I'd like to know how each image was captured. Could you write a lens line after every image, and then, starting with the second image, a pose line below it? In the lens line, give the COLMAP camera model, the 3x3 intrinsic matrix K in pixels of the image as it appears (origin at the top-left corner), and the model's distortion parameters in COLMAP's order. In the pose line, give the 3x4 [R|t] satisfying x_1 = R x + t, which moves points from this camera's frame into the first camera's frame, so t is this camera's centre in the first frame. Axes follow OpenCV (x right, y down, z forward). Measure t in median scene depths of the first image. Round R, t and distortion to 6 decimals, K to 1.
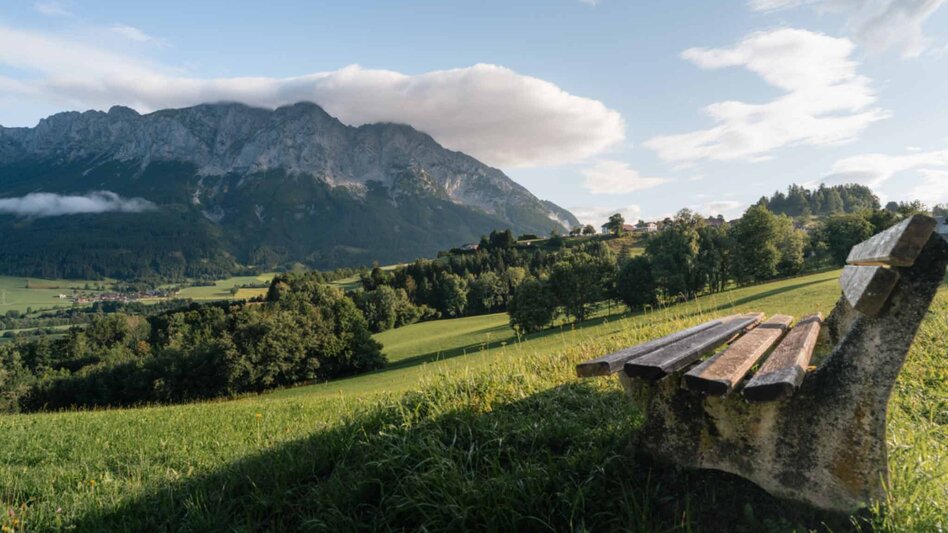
lens RADIAL K [[485.4, 0, 474.0], [0, 485.4, 266.5], [0, 0, 1]] dist [-0.002920, -0.000066]
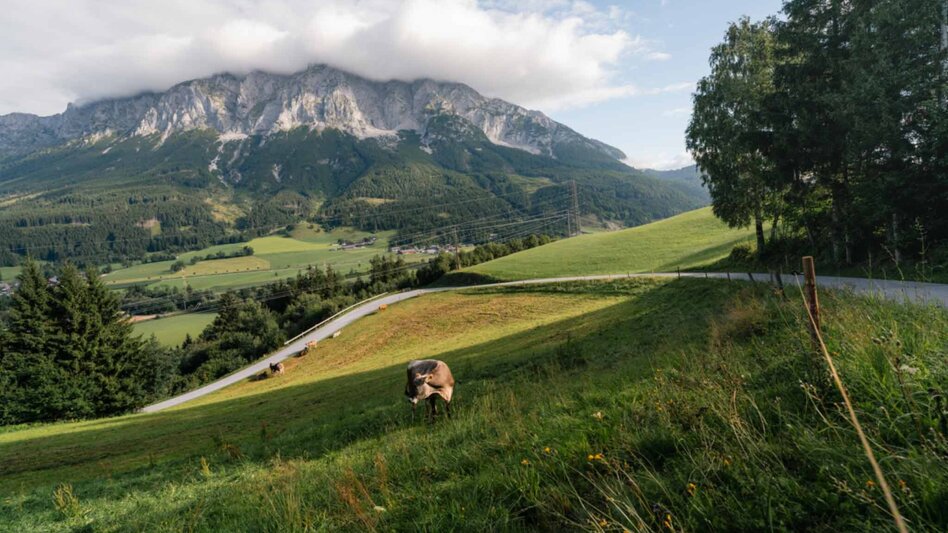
lens RADIAL K [[423.1, 0, 474.0], [0, 423.1, 266.5], [0, 0, 1]] dist [-0.001889, 0.000589]
pose [[0.990758, -0.078759, -0.110430, -0.012600], [0.089839, 0.991000, 0.099236, 0.016002], [0.101621, -0.108240, 0.988917, 0.248842]]
